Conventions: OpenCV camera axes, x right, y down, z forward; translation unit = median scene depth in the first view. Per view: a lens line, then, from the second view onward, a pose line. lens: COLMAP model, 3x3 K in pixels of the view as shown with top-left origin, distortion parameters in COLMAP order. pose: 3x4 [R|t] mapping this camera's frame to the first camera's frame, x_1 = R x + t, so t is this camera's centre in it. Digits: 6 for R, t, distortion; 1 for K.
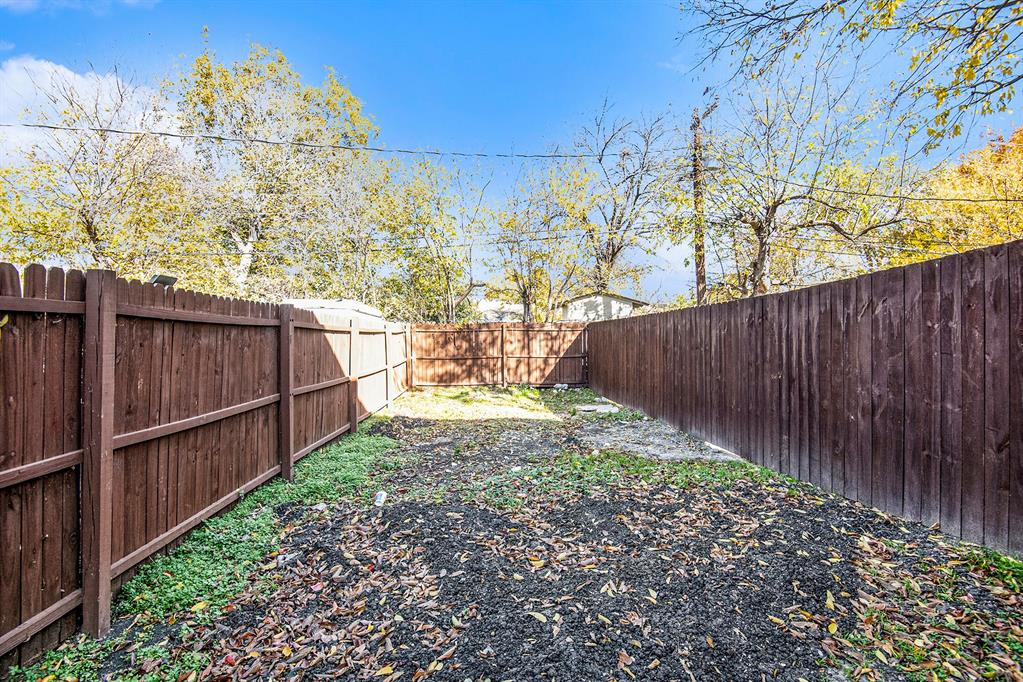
lens RADIAL K [[488.2, 0, 512.1], [0, 488.2, 337.5], [0, 0, 1]] dist [-0.018095, -0.011728]
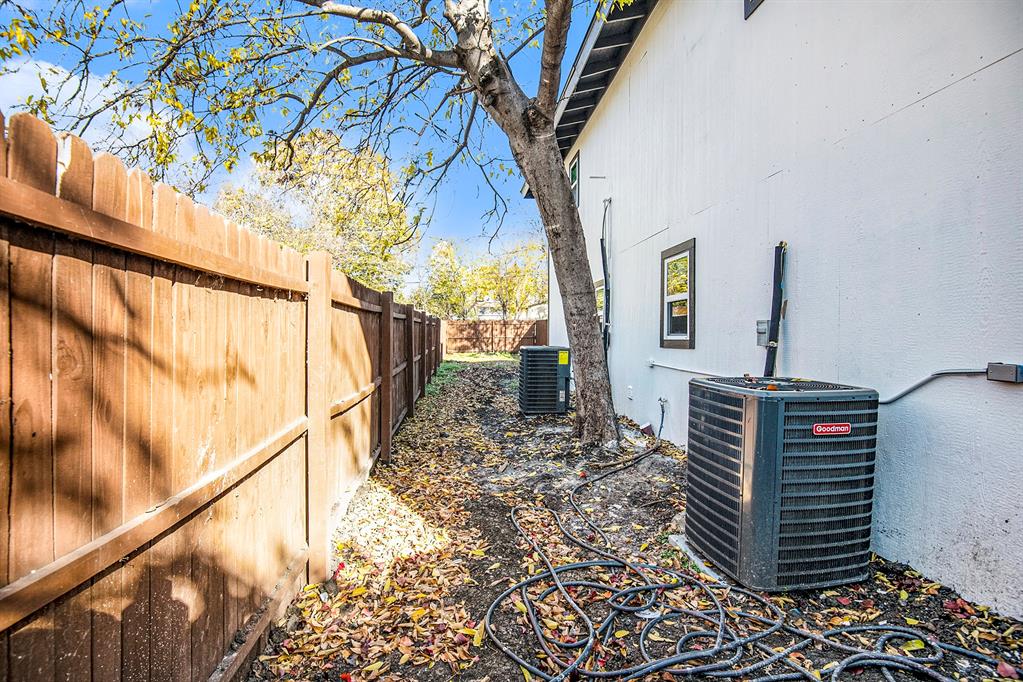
lens RADIAL K [[488.2, 0, 511.3], [0, 488.2, 337.9], [0, 0, 1]] dist [-0.018095, -0.011728]
pose [[0.998352, -0.002379, 0.057331, -0.052705], [0.001270, 0.999812, 0.019362, 0.003867], [-0.057367, -0.019257, 0.998167, -0.947914]]
